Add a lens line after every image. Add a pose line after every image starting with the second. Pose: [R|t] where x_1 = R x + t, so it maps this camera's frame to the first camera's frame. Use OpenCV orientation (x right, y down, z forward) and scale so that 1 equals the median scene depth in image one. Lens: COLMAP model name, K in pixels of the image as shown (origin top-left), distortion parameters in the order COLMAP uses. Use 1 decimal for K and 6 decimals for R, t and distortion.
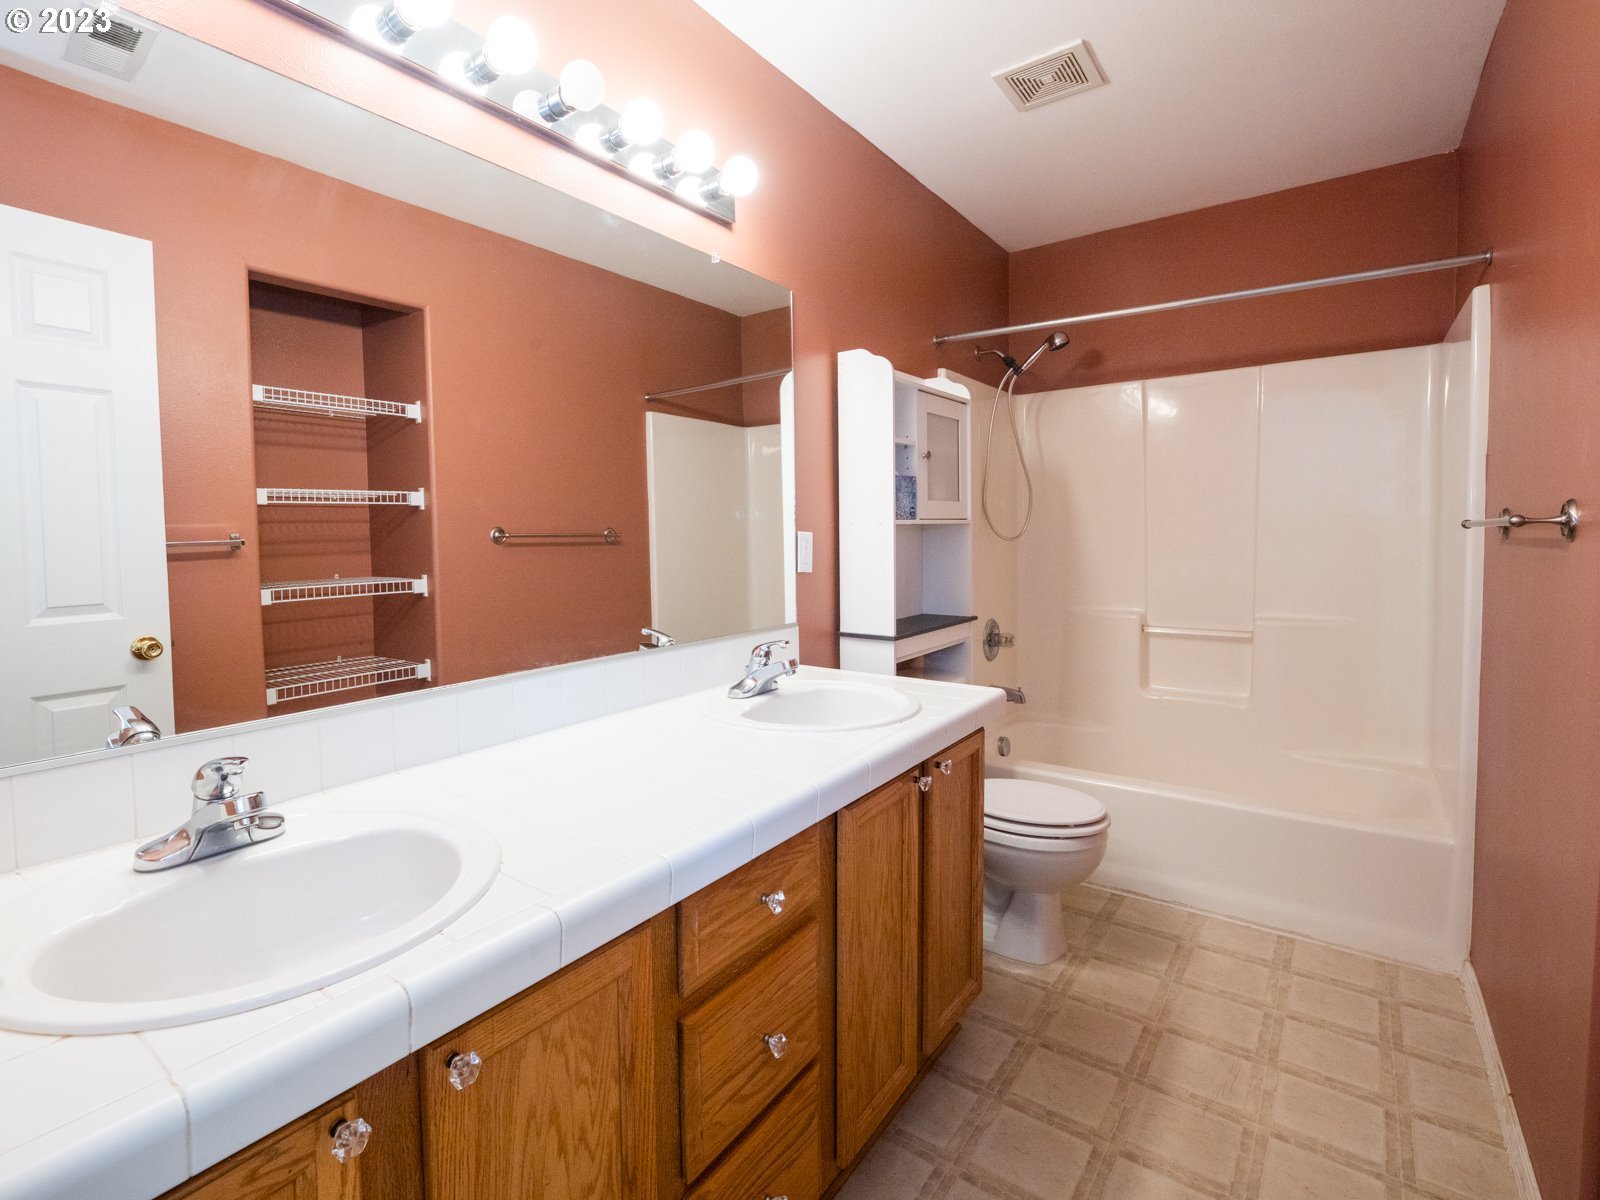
lens RADIAL K [[646.7, 0, 794.3], [0, 646.7, 611.6], [0, 0, 1]] dist [-0.016125, -0.000048]
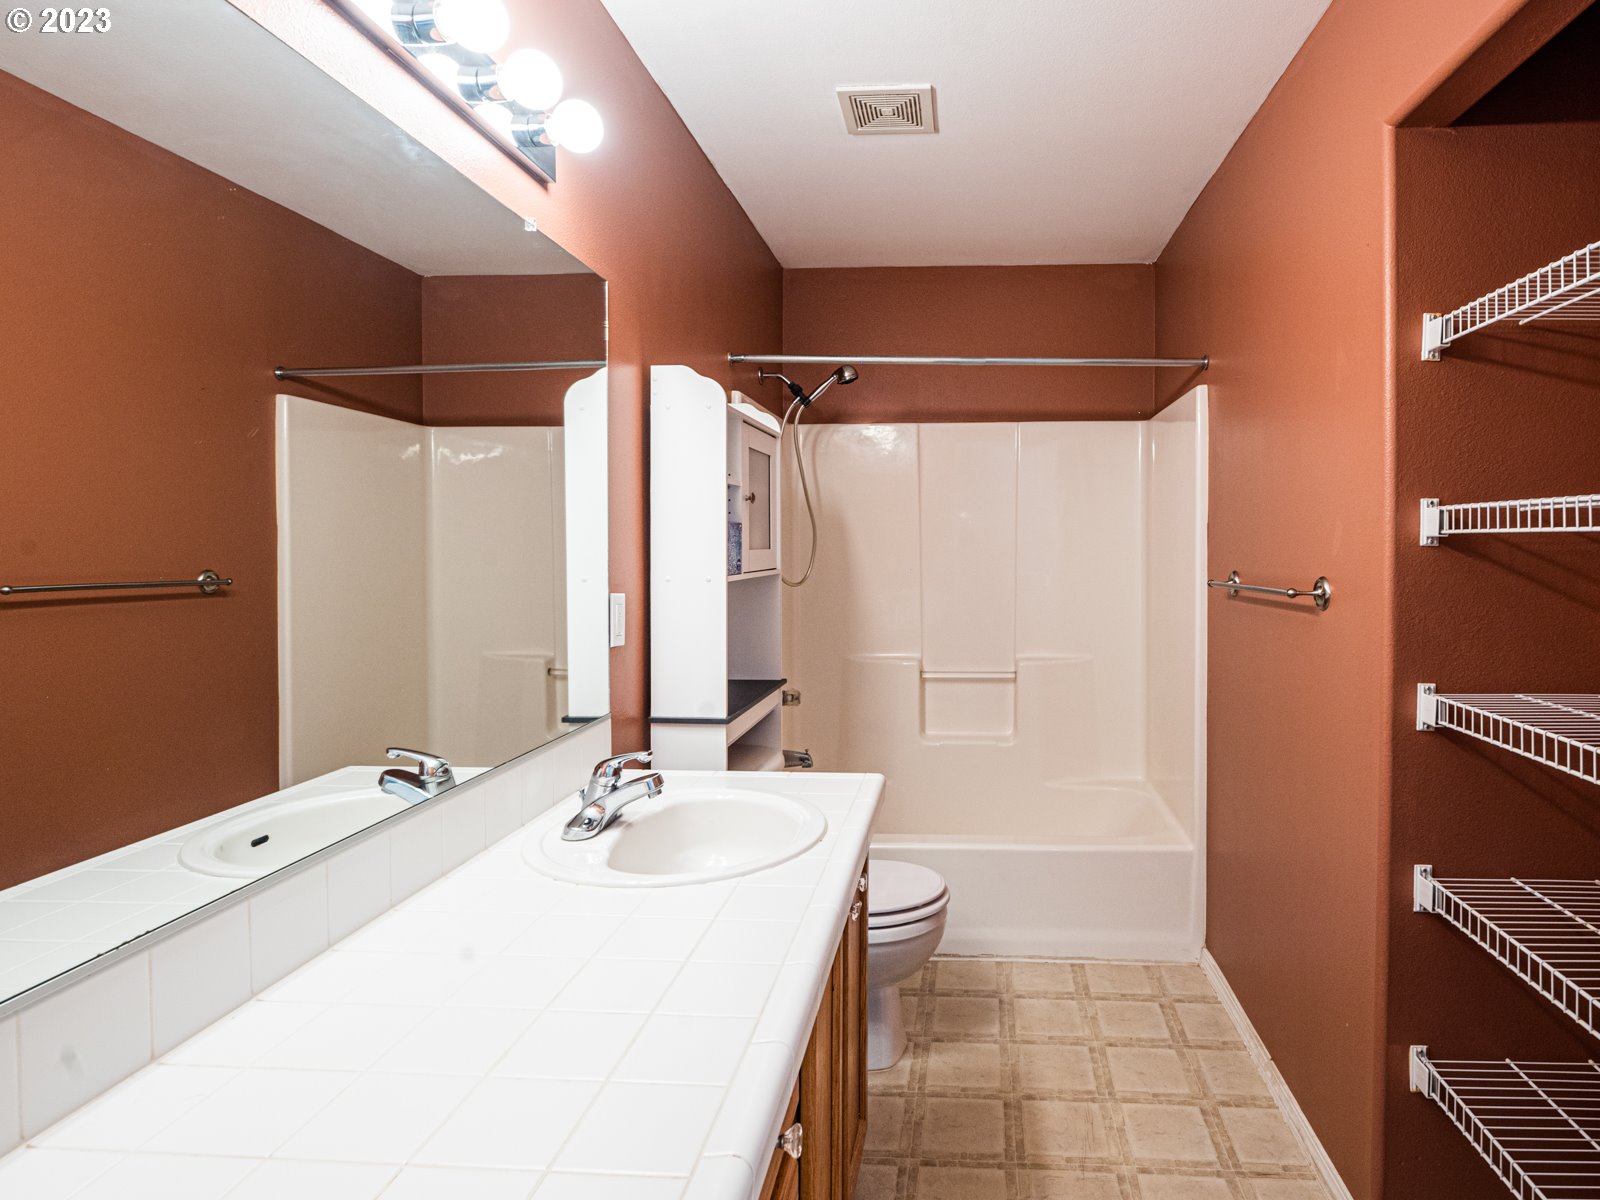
lens RADIAL K [[758.5, 0, 800.0], [0, 758.5, 600.0], [0, 0, 1]] dist [-0.017340, 0.000001]
pose [[0.866395, -0.027100, 0.498623, -0.239868], [0.049909, 0.998226, -0.032467, -0.075650], [-0.496859, 0.053015, 0.866210, 0.122500]]
